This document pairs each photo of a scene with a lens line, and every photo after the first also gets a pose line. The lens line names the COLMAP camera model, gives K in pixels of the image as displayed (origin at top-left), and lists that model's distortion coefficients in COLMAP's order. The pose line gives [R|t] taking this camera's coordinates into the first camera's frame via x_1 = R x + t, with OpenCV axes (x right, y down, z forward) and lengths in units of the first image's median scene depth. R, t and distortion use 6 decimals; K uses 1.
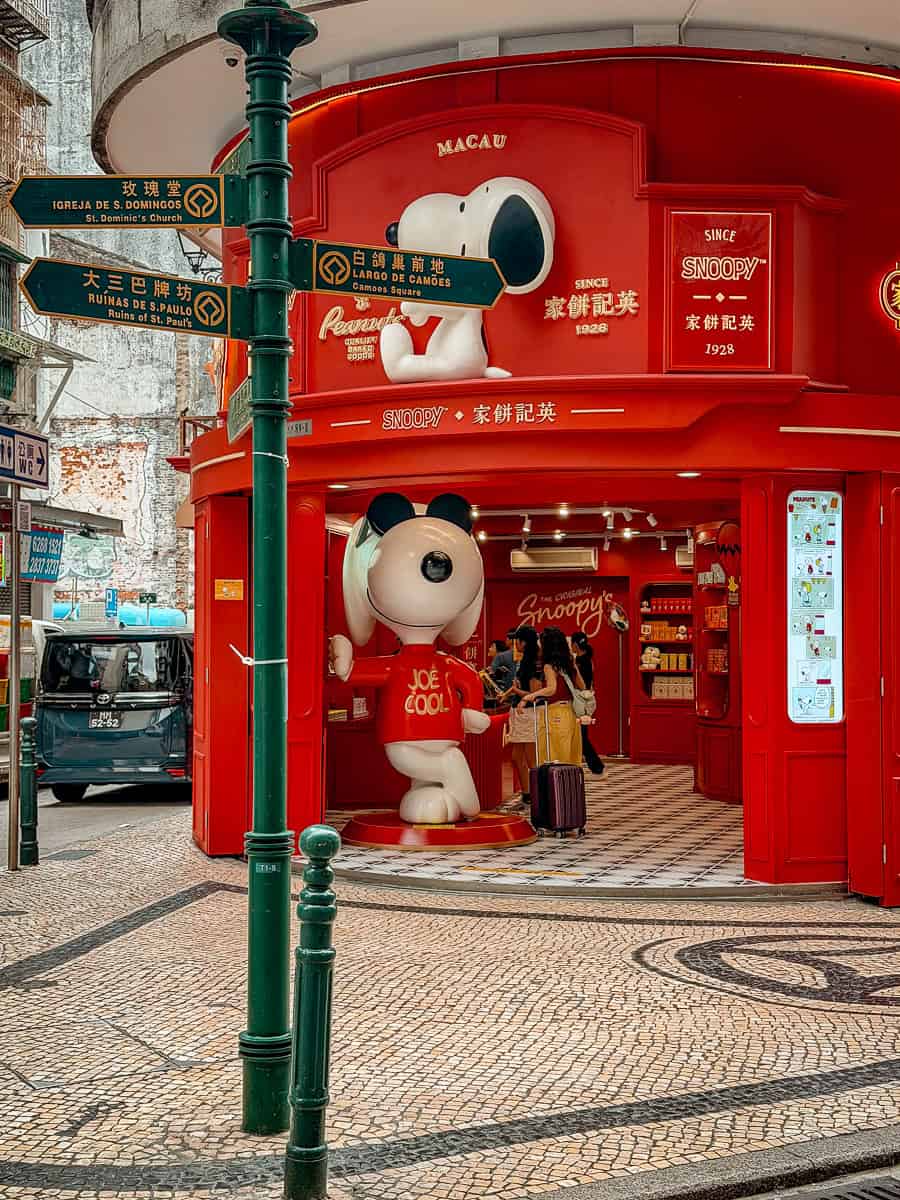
lens RADIAL K [[1682.5, 0, 450.0], [0, 1682.5, 600.0], [0, 0, 1]] dist [-0.258534, 4.174237]
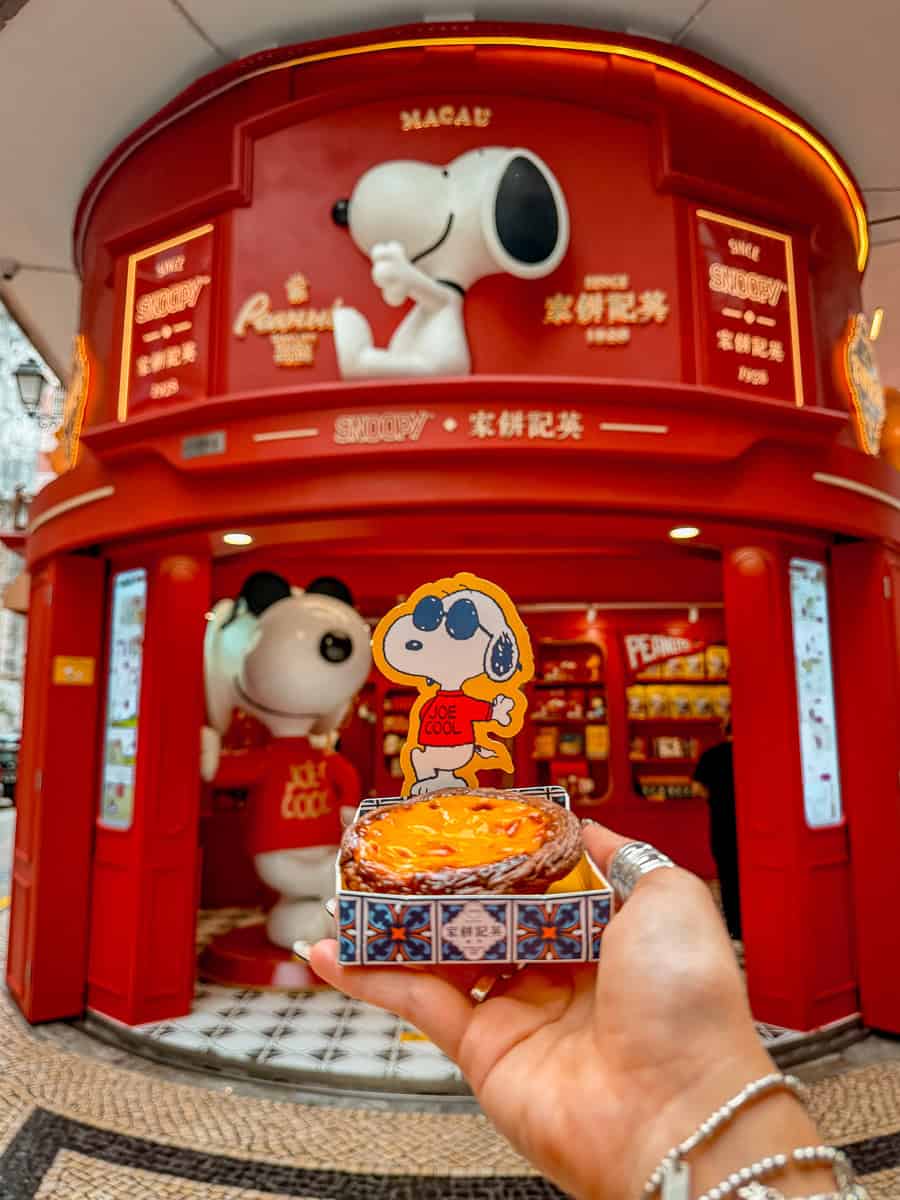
lens RADIAL K [[872.2, 0, 450.0], [0, 872.2, 600.0], [0, 0, 1]] dist [0.004848, -0.031114]
pose [[0.948433, 0.039834, 0.314465, -0.106364], [-0.000724, 0.992342, -0.123518, 0.013229], [-0.316977, 0.116920, 0.941199, 0.616216]]
